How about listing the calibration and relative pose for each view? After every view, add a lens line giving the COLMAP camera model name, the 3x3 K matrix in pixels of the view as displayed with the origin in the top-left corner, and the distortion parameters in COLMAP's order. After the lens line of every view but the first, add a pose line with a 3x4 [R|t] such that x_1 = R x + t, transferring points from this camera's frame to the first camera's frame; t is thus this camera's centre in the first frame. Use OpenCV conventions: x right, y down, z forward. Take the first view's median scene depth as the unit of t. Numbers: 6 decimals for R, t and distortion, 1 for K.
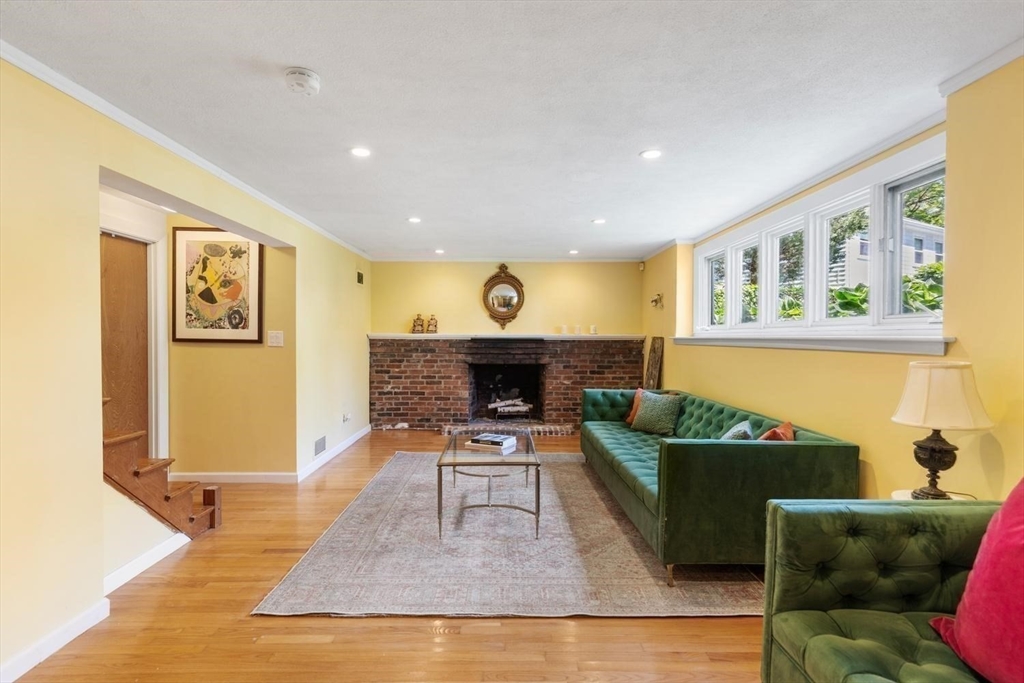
lens RADIAL K [[514.0, 0, 512.0], [0, 514.0, 341.5], [0, 0, 1]] dist [-0.000092, -0.000612]
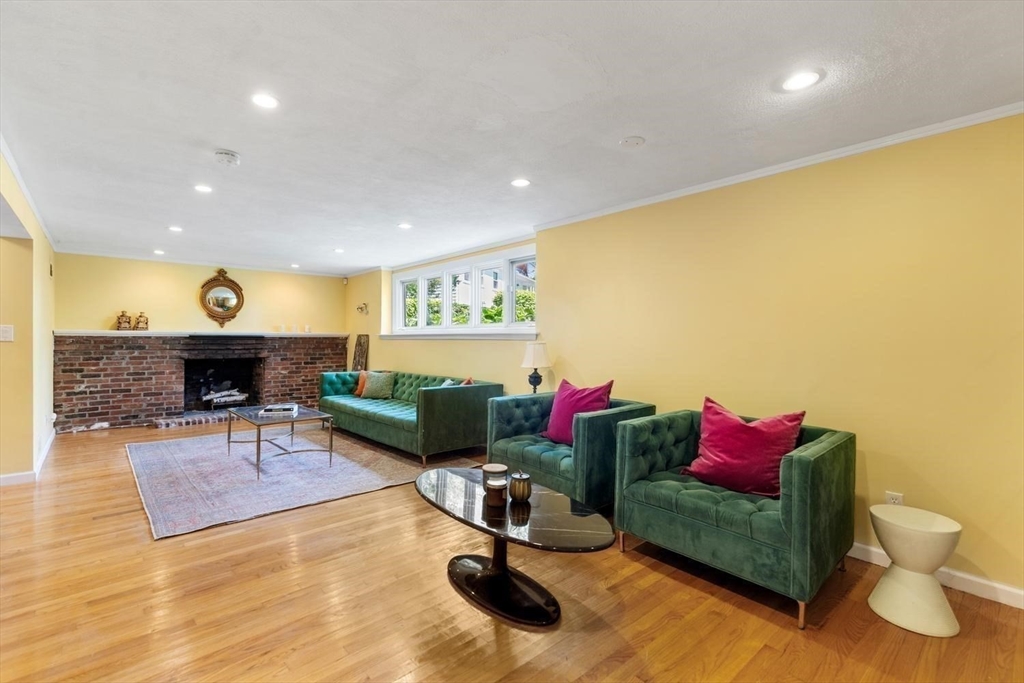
lens RADIAL K [[461.6, 0, 512.0], [0, 461.6, 341.5], [0, 0, 1]] dist [0.001645, 0.000181]
pose [[0.752790, -0.005883, 0.658234, -0.203790], [0.006721, 0.999977, 0.001251, 0.009674], [-0.658226, 0.003482, 0.752812, -0.168709]]
